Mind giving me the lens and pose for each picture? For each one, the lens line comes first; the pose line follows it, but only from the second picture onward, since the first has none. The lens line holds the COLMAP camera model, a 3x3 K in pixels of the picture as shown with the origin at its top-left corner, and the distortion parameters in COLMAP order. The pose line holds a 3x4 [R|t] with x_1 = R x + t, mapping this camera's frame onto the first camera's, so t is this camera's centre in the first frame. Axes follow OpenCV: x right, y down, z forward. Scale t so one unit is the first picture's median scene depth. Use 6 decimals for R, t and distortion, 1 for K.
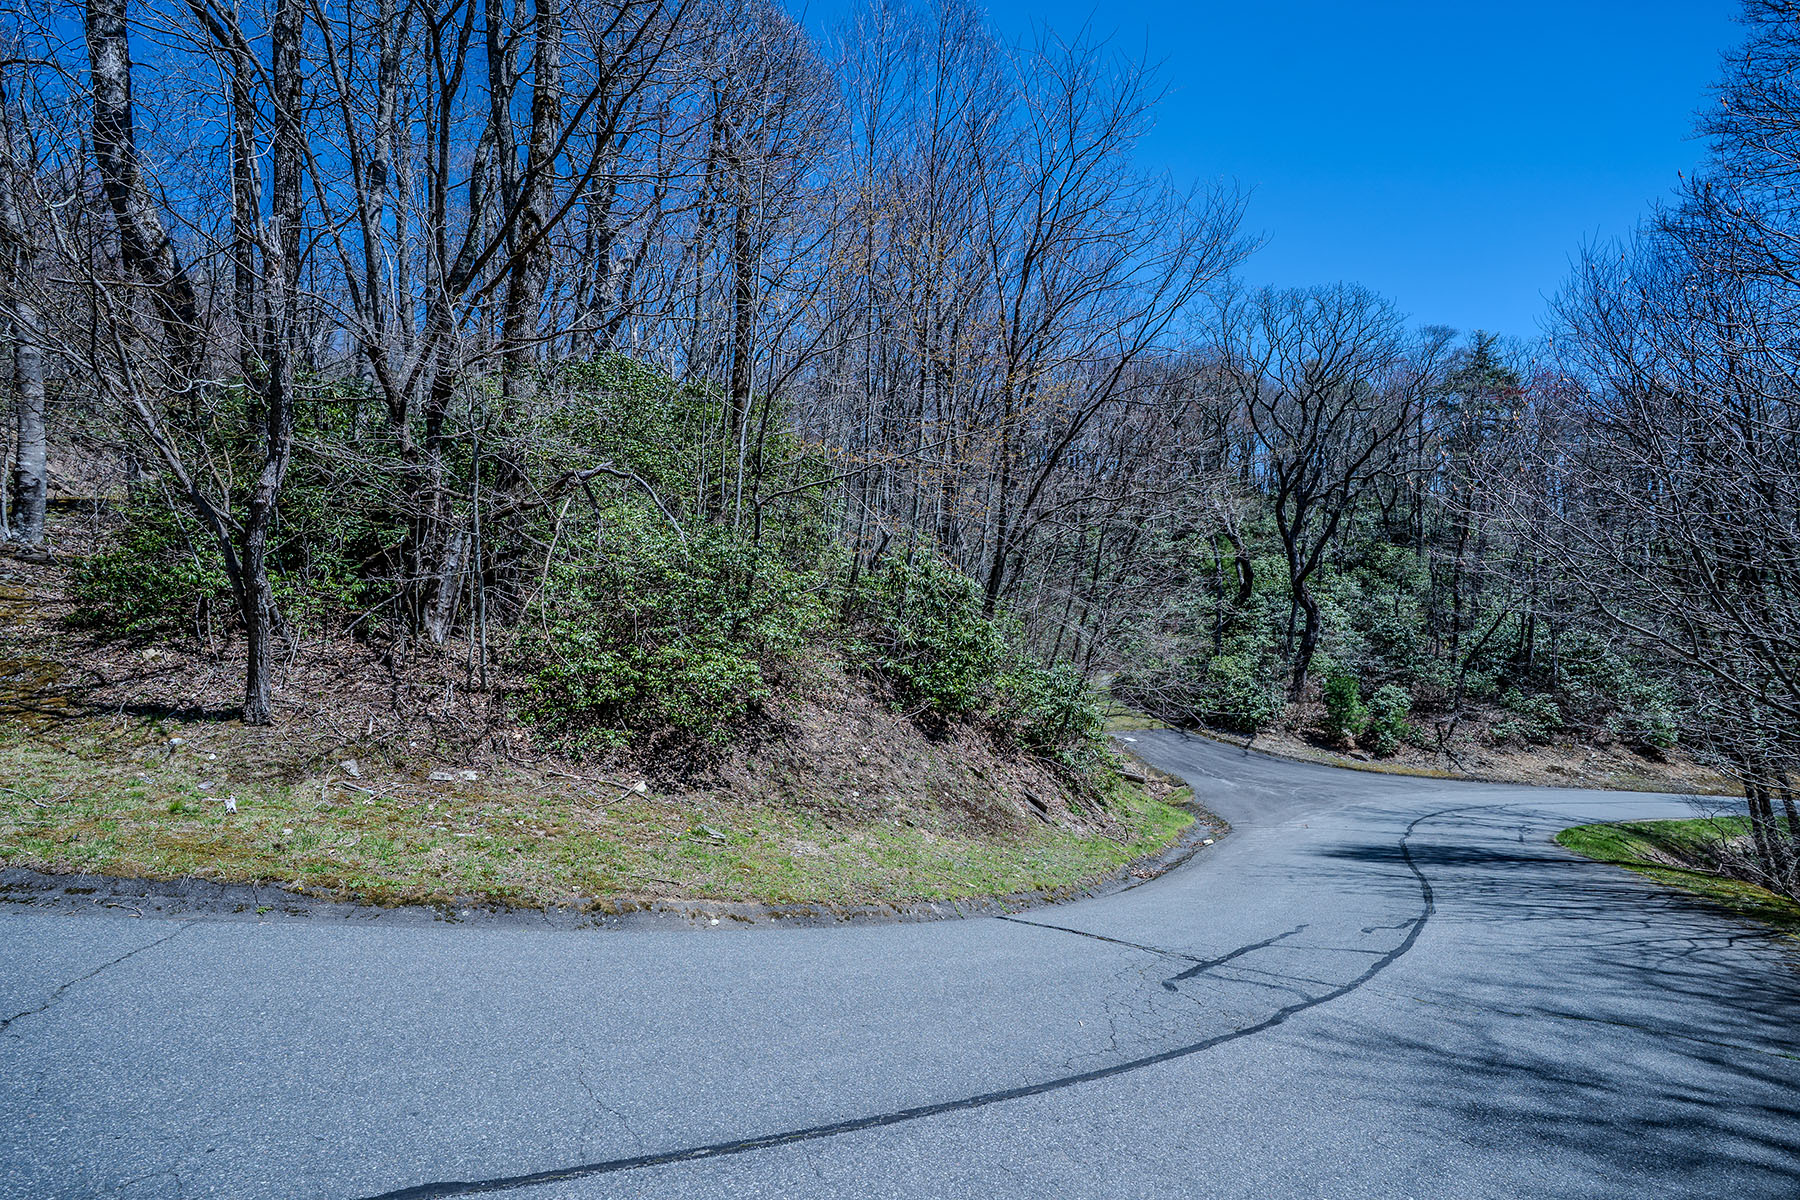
lens RADIAL K [[838.4, 0, 900.0], [0, 838.4, 600.0], [0, 0, 1]] dist [-0.072688, 0.026026]
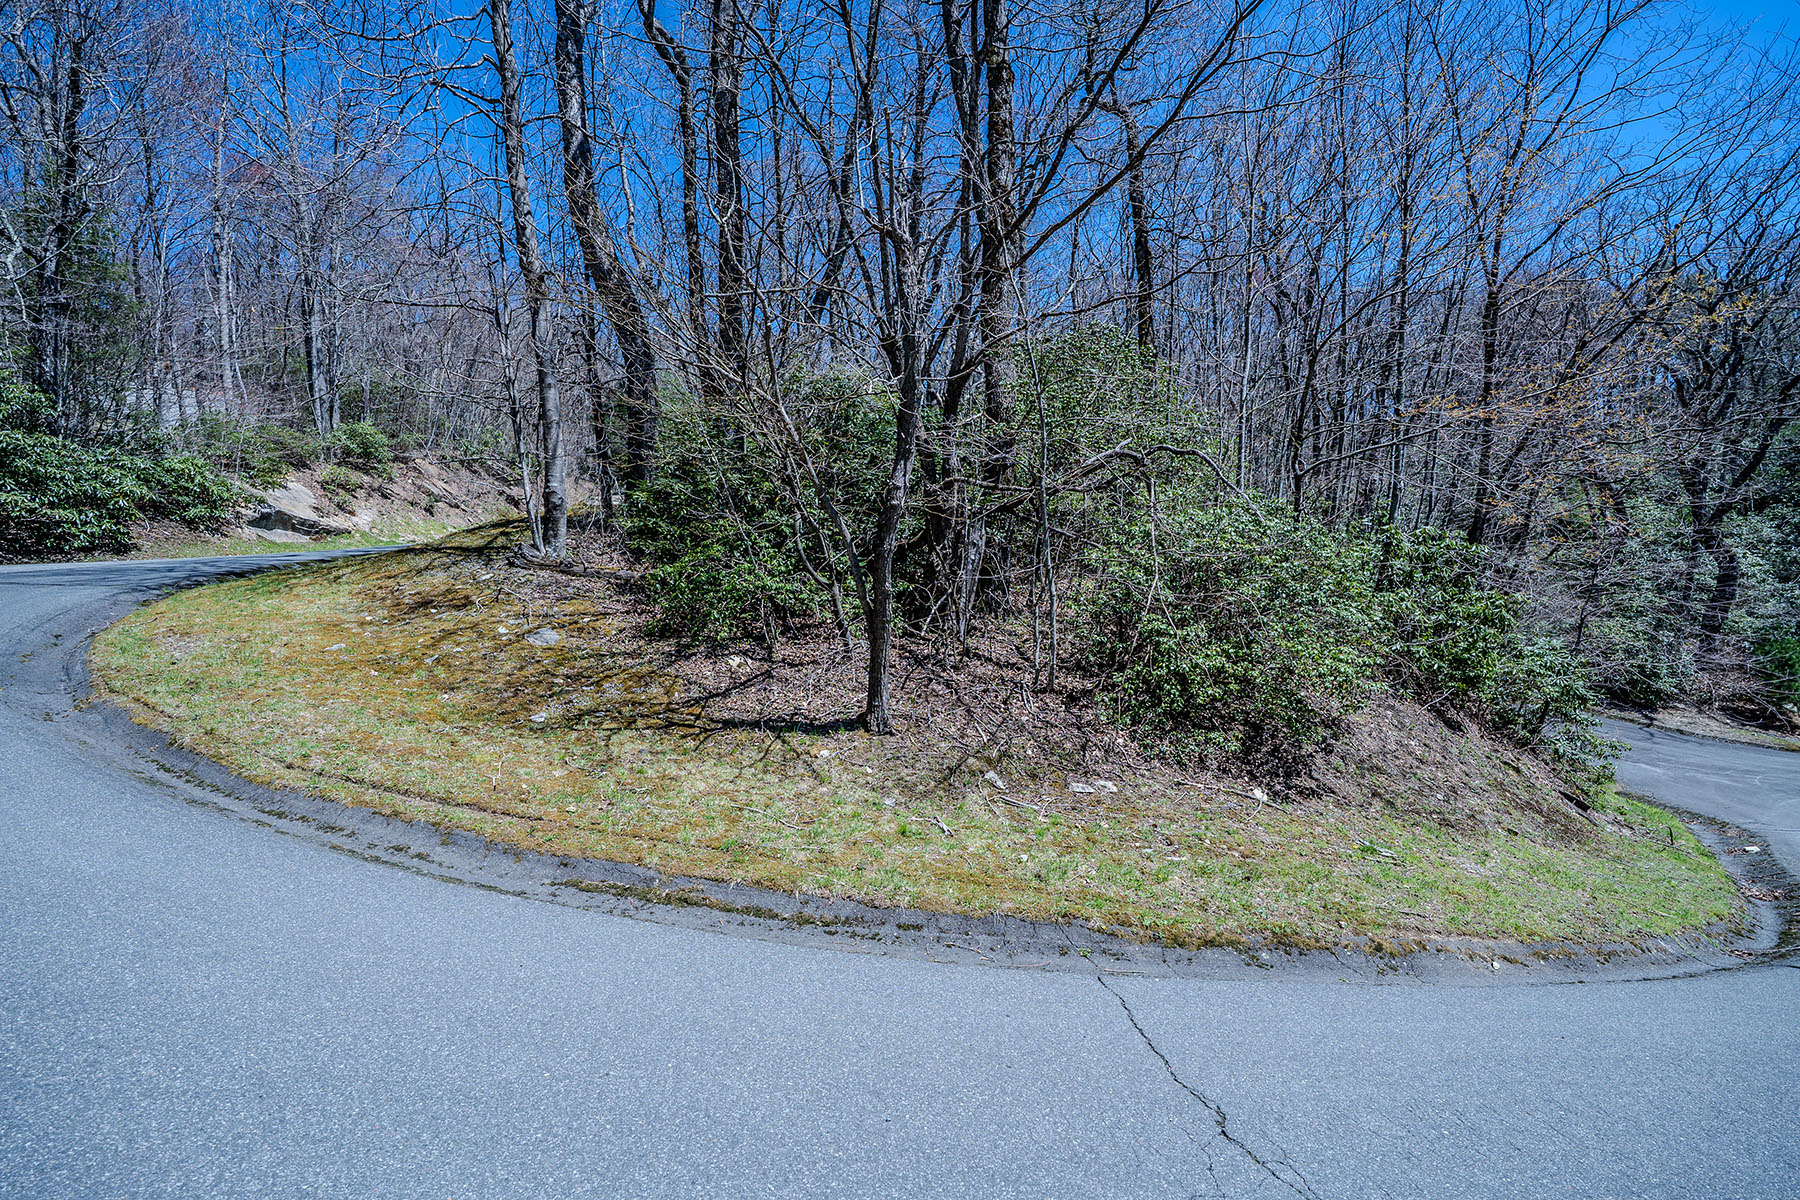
lens RADIAL K [[838.4, 0, 900.0], [0, 838.4, 600.0], [0, 0, 1]] dist [-0.072688, 0.026026]
pose [[0.963133, -0.035042, -0.266733, -0.105142], [0.043912, 0.998661, 0.027362, -0.007125], [0.265417, -0.038066, 0.963382, 0.008138]]
